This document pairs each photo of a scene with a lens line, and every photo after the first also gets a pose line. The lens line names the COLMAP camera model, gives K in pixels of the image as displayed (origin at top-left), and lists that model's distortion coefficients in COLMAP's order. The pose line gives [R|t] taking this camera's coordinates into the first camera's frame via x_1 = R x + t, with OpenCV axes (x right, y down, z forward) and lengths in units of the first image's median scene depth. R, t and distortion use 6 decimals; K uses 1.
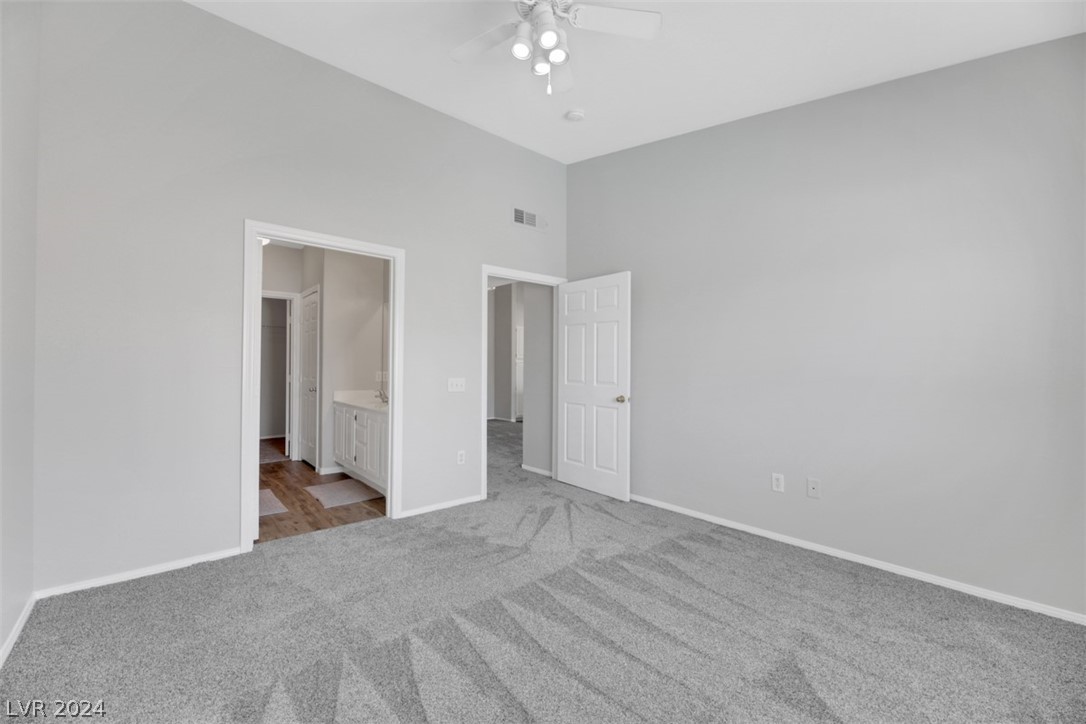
lens RADIAL K [[439.7, 0, 538.2], [0, 439.7, 358.7], [0, 0, 1]] dist [-0.006542, 0.001658]
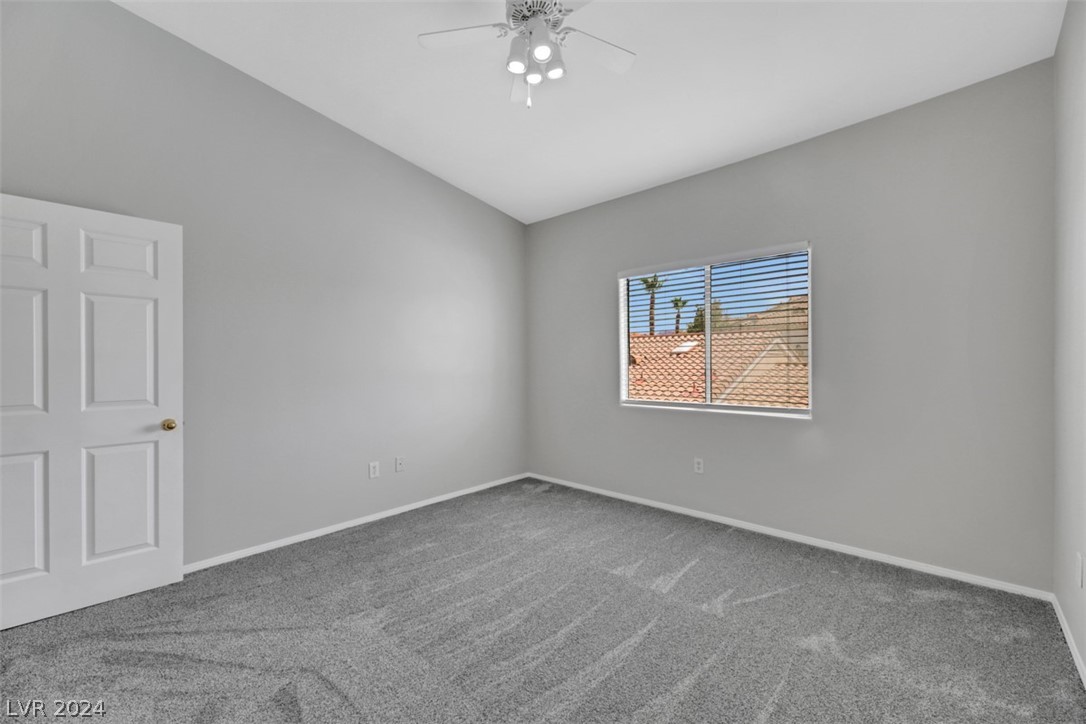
lens RADIAL K [[439.7, 0, 540.1], [0, 439.7, 361.2], [0, 0, 1]] dist [-0.006542, 0.001658]
pose [[-0.114303, -0.005002, 0.993433, -0.527311], [-0.013816, 0.999899, 0.003445, -0.009736], [-0.993350, -0.013332, -0.114360, 0.576719]]
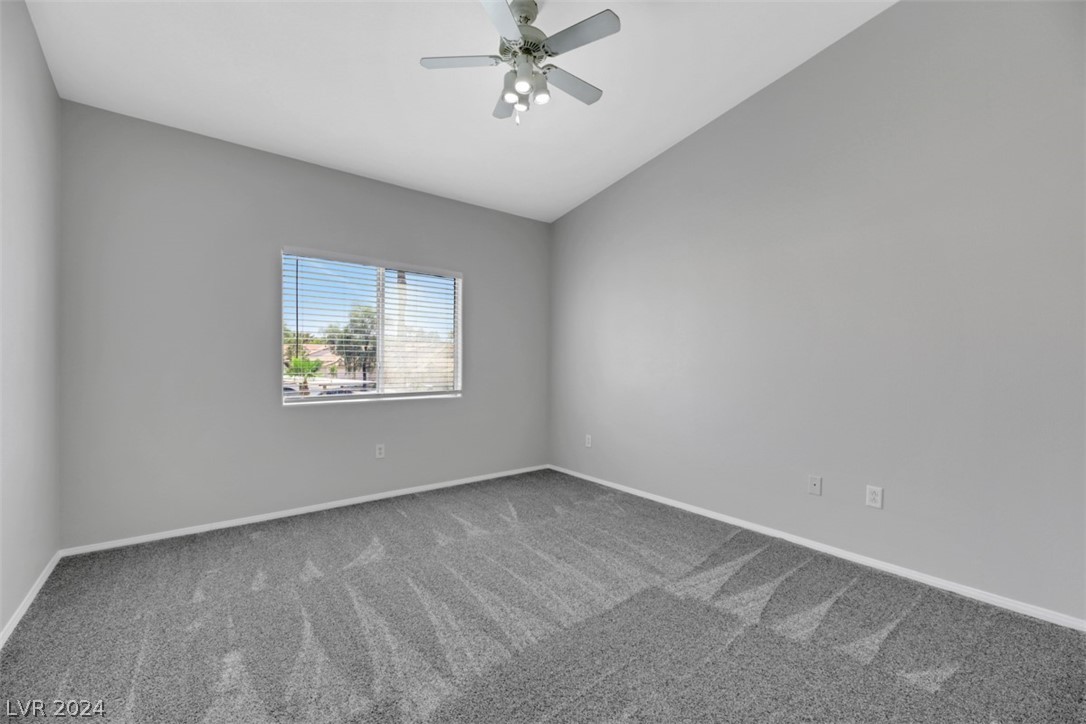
lens RADIAL K [[439.7, 0, 543.2], [0, 439.7, 365.4], [0, 0, 1]] dist [-0.006542, 0.001658]
pose [[-0.998687, -0.008768, 0.050482, -0.042664], [-0.009386, 0.999884, -0.012023, 0.023763], [-0.050370, -0.012481, -0.998653, 1.150090]]
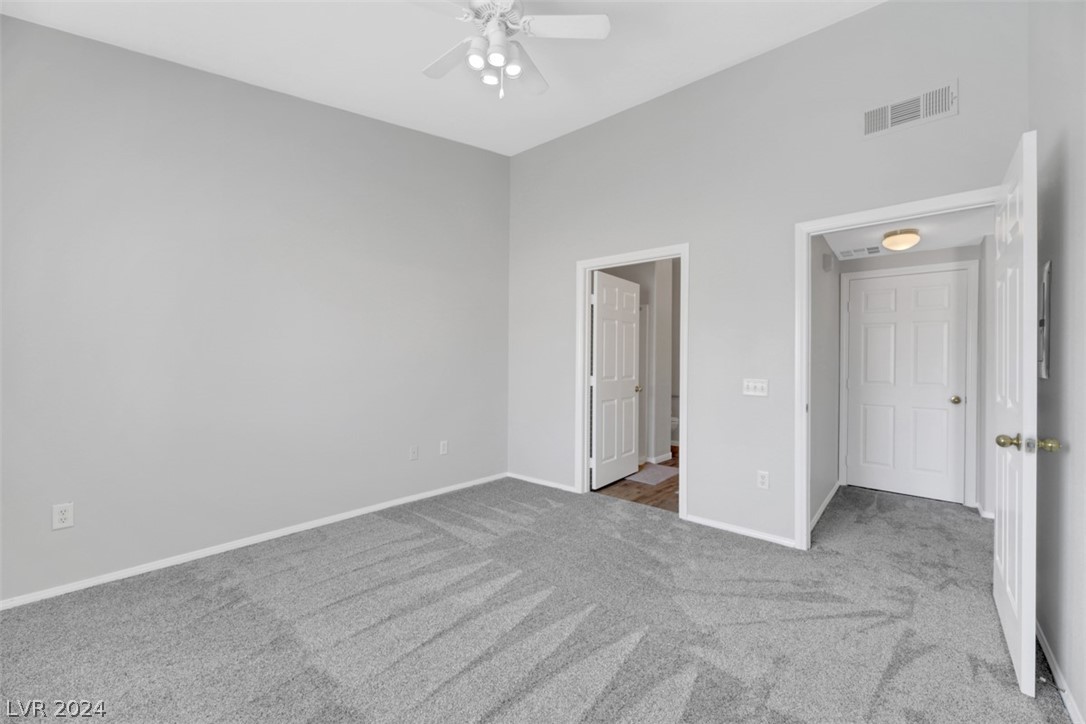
lens RADIAL K [[439.7, 0, 536.1], [0, 439.7, 365.1], [0, 0, 1]] dist [-0.006542, 0.001658]
pose [[0.135662, -0.000402, -0.990755, 0.569239], [0.007864, 0.999969, 0.000671, 0.015277], [0.990724, -0.007882, 0.135661, 0.510778]]
